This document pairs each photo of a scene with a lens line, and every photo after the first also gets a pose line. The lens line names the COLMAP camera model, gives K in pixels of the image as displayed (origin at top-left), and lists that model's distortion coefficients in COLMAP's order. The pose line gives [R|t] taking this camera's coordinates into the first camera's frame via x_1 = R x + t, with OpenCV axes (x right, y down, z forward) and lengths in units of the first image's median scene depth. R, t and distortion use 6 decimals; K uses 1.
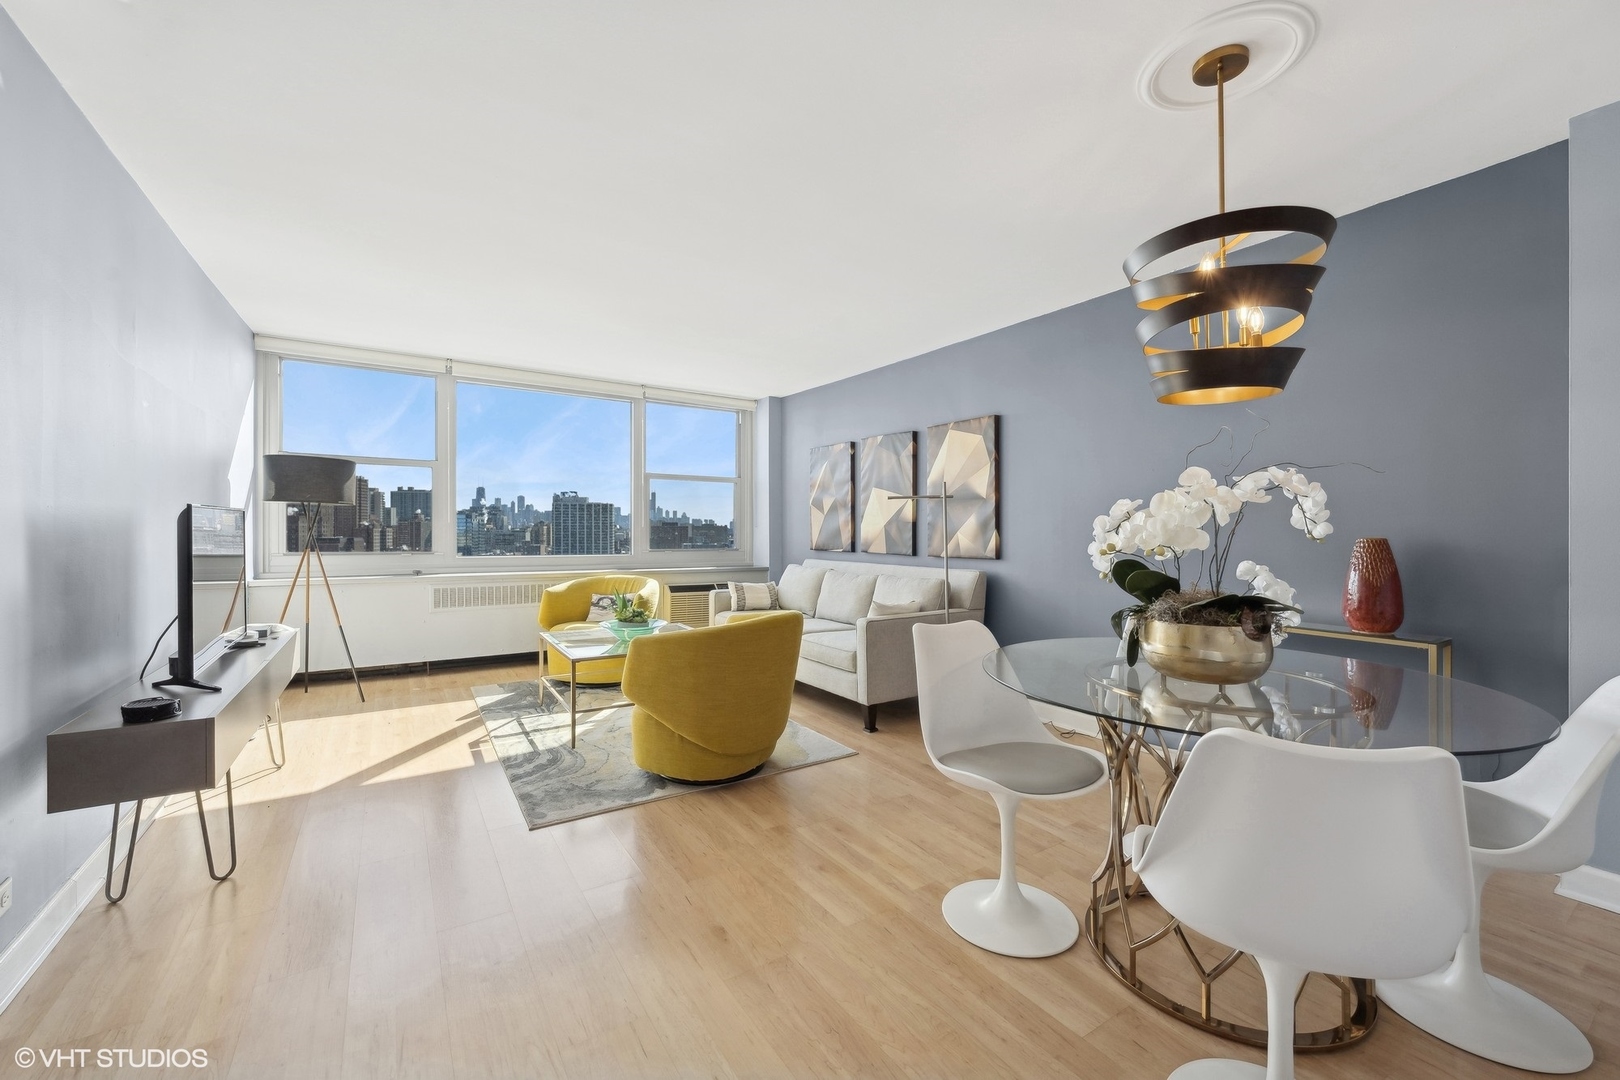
lens RADIAL K [[648.6, 0, 817.0], [0, 648.6, 542.0], [0, 0, 1]] dist [-0.000471, -0.000383]
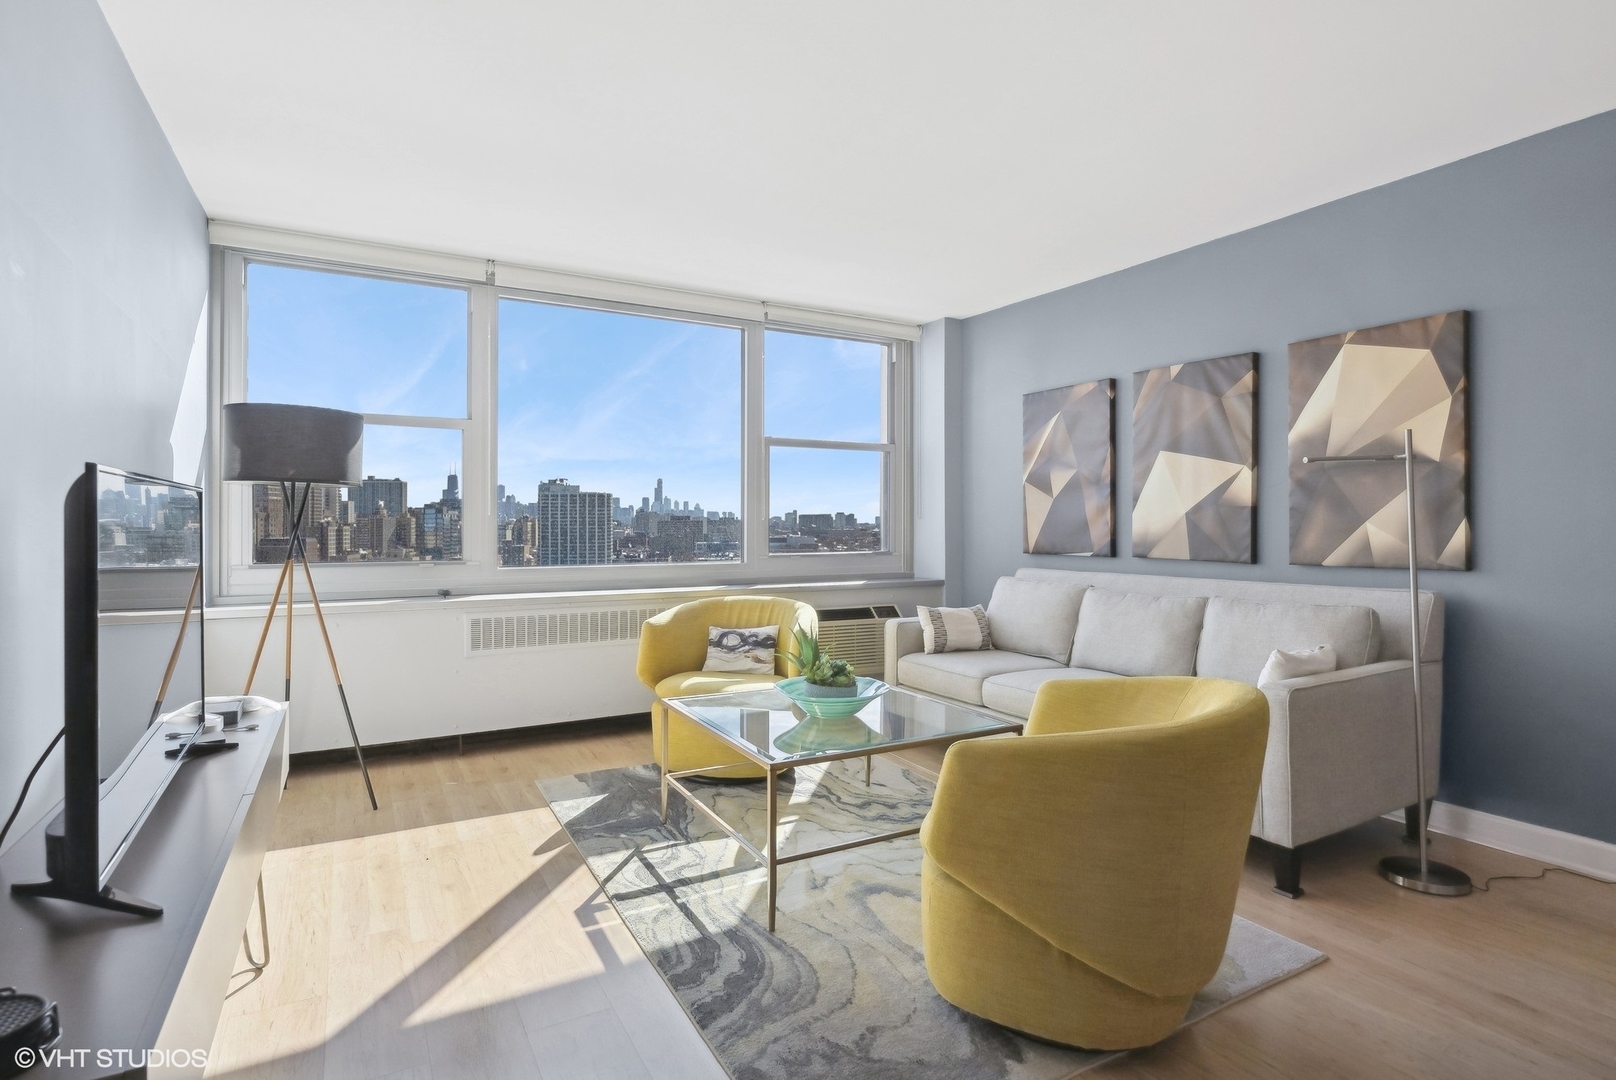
lens RADIAL K [[821.7, 0, 799.3], [0, 821.7, 528.1], [0, 0, 1]] dist [-0.004563, 0.000517]
pose [[0.996889, -0.008204, -0.078394, -0.221041], [0.007133, 0.999877, -0.013938, -0.003838], [0.078499, 0.013336, 0.996825, 0.238872]]
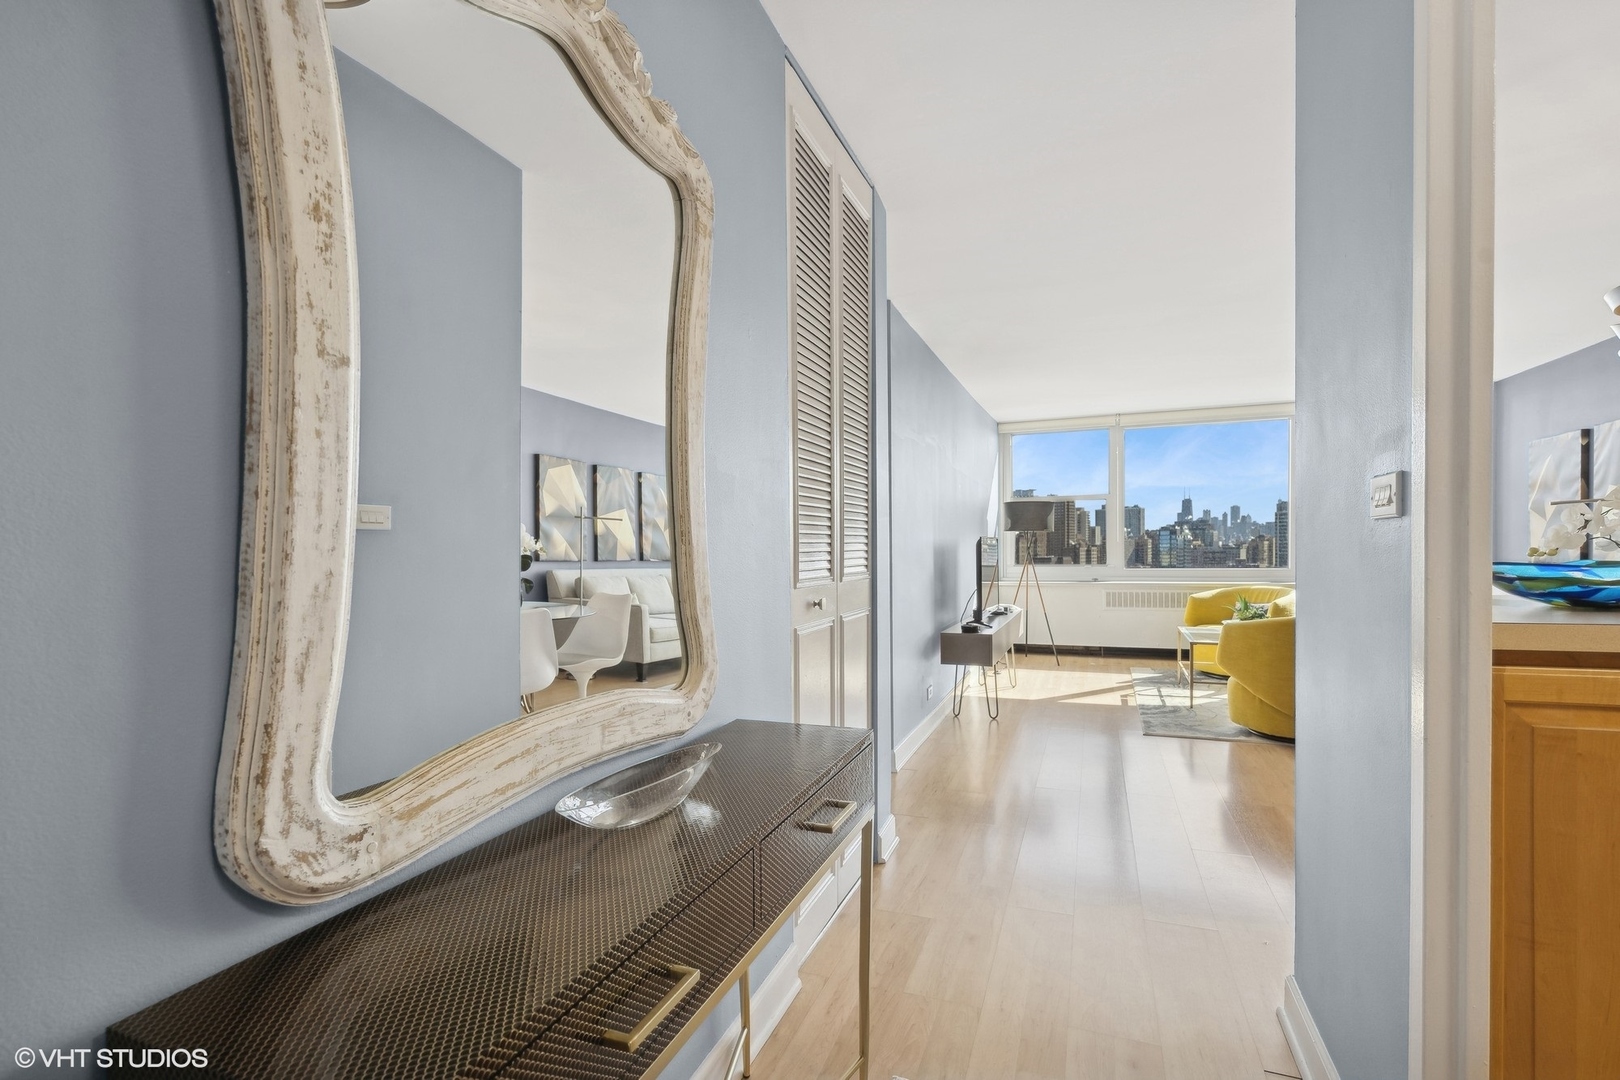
lens RADIAL K [[721.6, 0, 792.1], [0, 721.6, 559.6], [0, 0, 1]] dist [-0.001712, -0.000647]
pose [[0.557142, -0.004122, -0.830407, 0.298448], [0.002874, 0.999991, -0.003036, 0.009366], [0.830412, -0.000695, 0.557149, -0.382509]]
